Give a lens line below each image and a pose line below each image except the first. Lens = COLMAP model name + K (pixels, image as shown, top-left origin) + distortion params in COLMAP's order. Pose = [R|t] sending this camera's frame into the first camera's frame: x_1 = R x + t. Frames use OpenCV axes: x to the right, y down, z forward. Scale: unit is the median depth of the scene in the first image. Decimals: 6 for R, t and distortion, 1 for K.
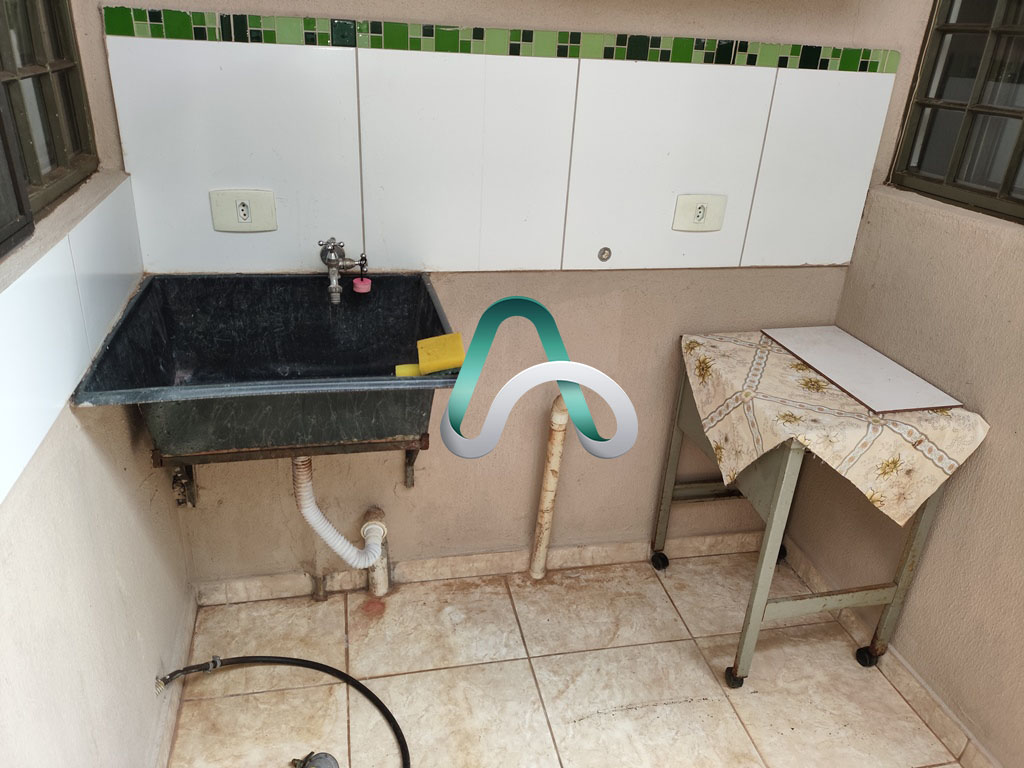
lens RADIAL K [[753.1, 0, 491.7], [0, 753.1, 405.0], [0, 0, 1]] dist [0.074529, -0.094391]
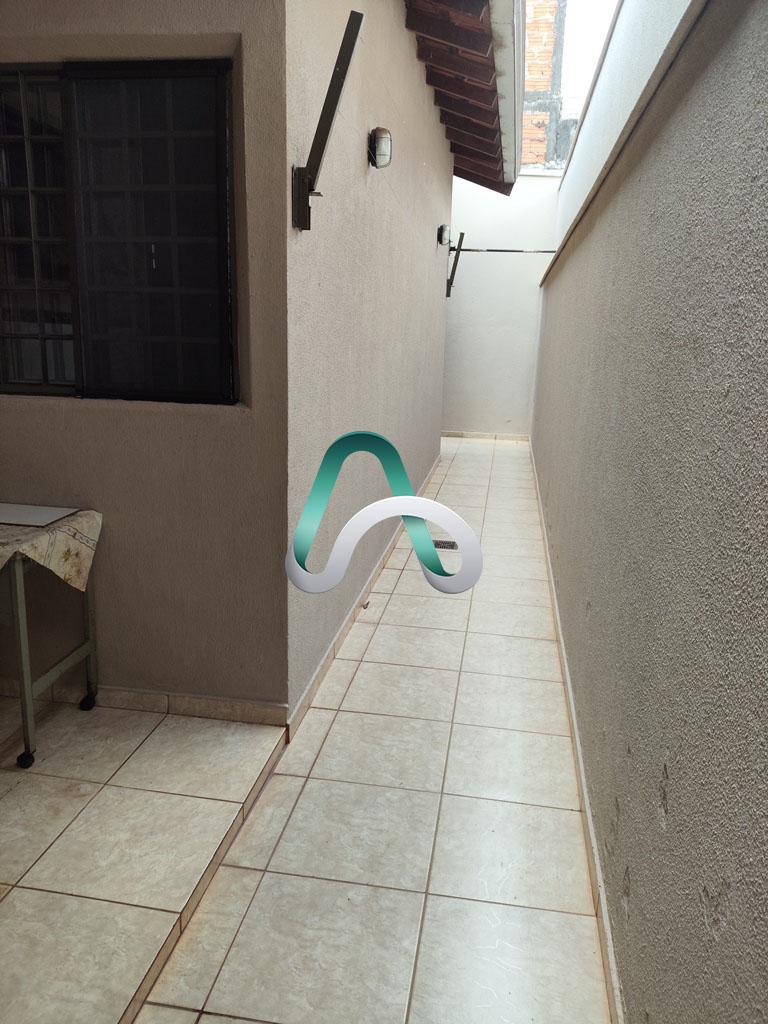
lens RADIAL K [[753.1, 0, 385.0], [0, 753.1, 510.9], [0, 0, 1]] dist [0.074529, -0.094391]
pose [[0.368738, -0.258007, 0.893009, -0.575085], [0.395840, 0.912827, 0.100285, 0.096187], [-0.841037, 0.316510, 0.438723, -0.240364]]
